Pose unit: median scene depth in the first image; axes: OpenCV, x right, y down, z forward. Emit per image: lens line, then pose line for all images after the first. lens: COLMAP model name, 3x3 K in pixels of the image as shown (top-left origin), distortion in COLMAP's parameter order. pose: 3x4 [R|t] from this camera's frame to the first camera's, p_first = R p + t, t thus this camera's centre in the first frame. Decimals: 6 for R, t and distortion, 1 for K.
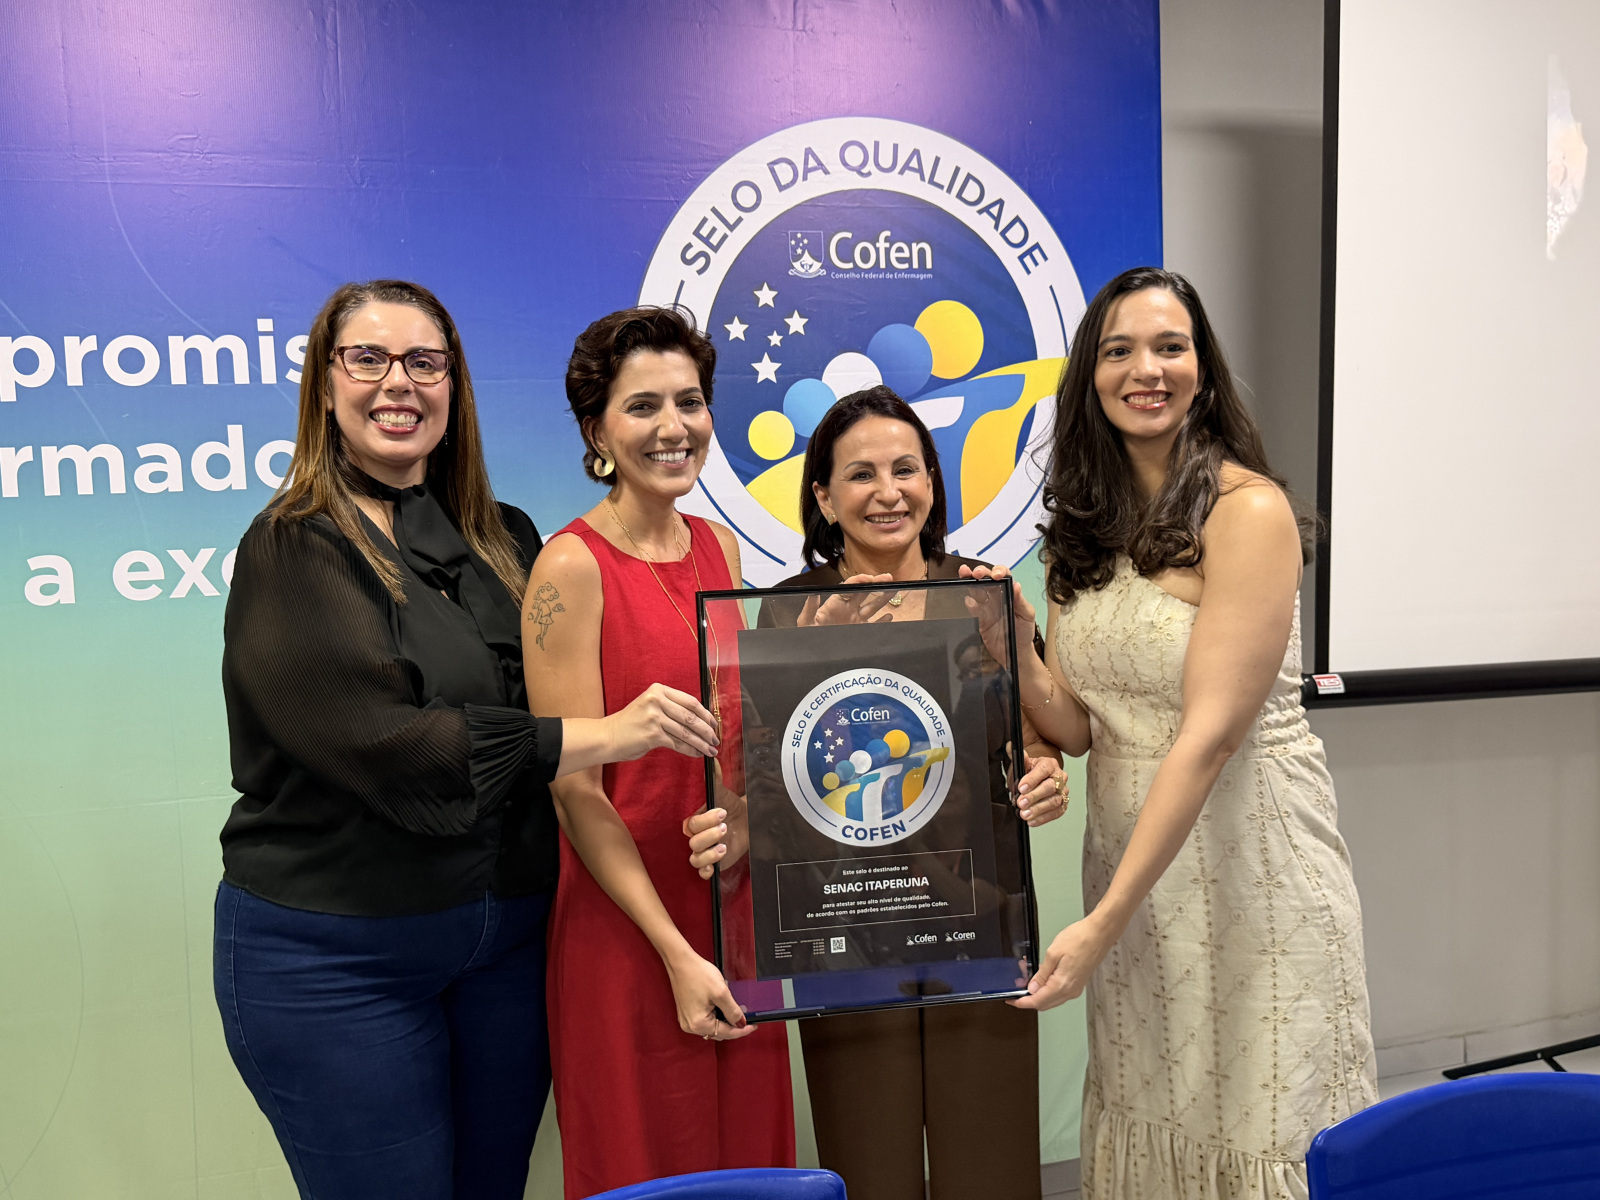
lens RADIAL K [[1511.5, 0, 803.5], [0, 1511.5, 604.0], [0, 0, 1]] dist [0.176066, -0.396210]
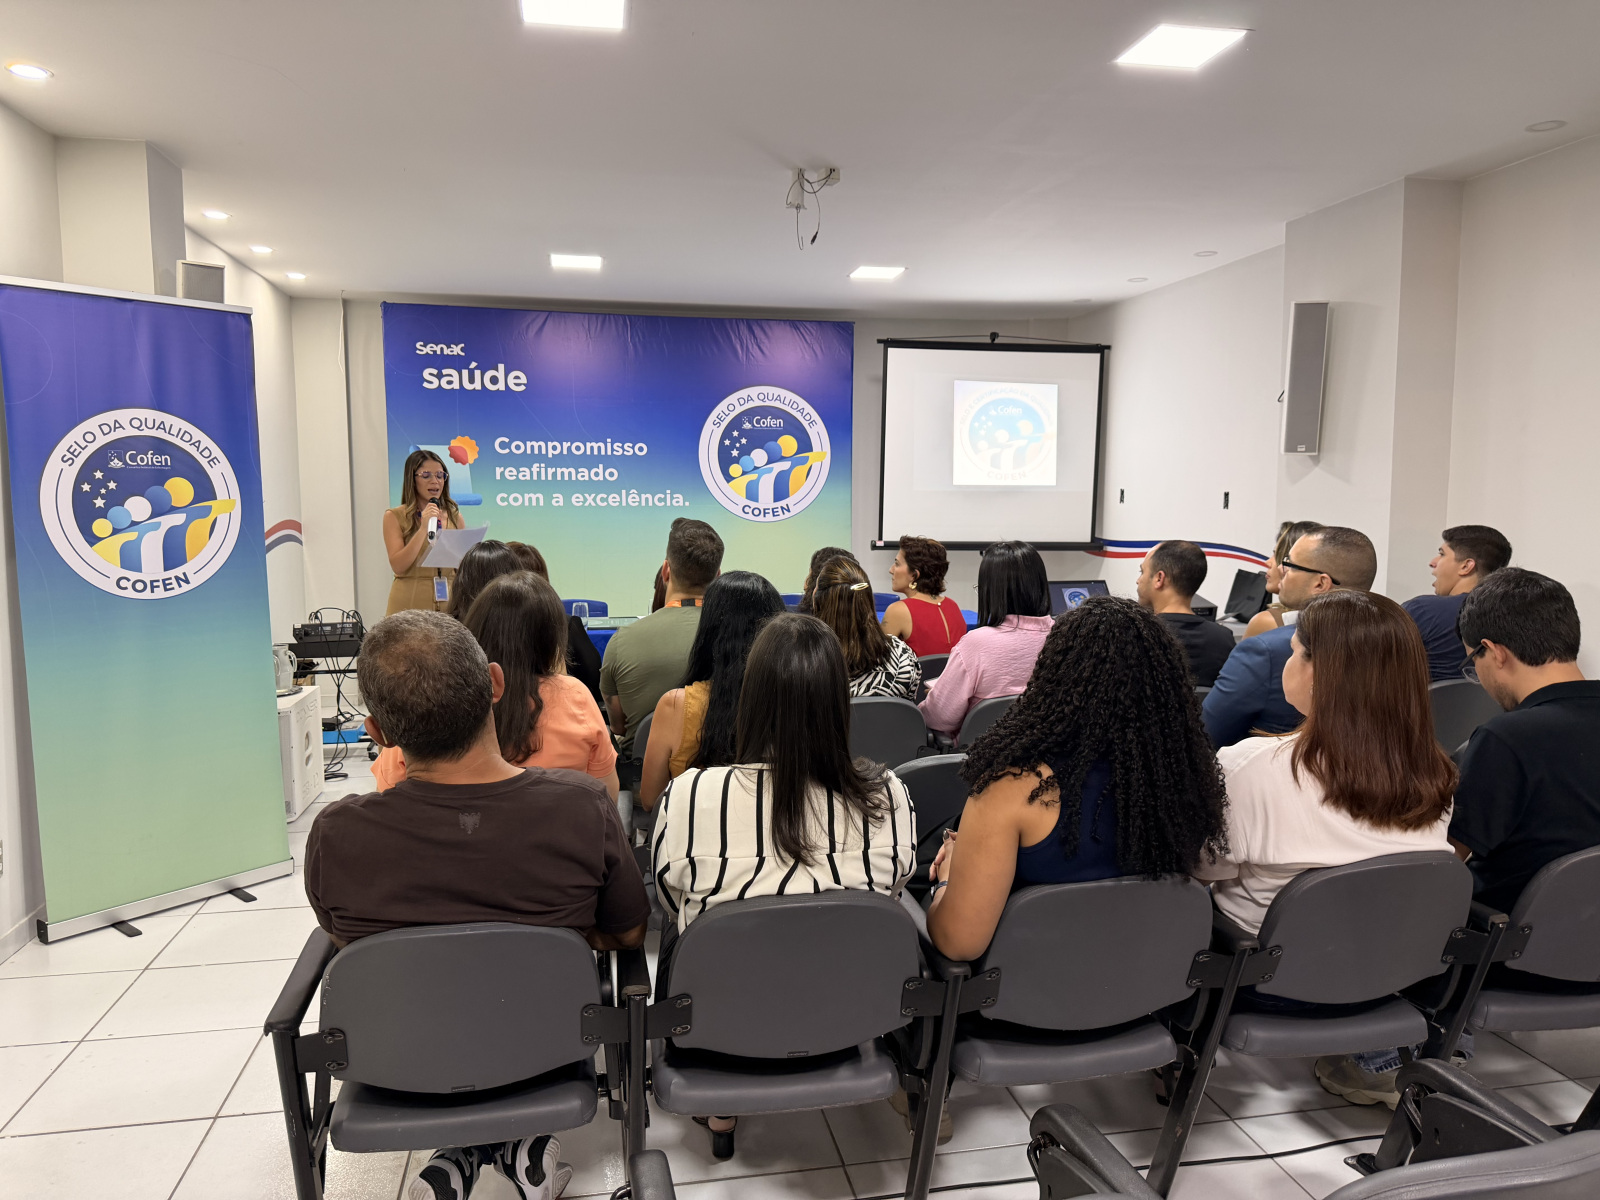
lens RADIAL K [[1125.4, 0, 800.0], [0, 1125.4, 600.0], [0, 0, 1]] dist [0.165947, -0.267791]
pose [[0.992469, 0.049926, -0.111864, 0.470922], [-0.046659, 0.998410, 0.031638, 0.114158], [0.113266, -0.026180, 0.993220, -1.785939]]
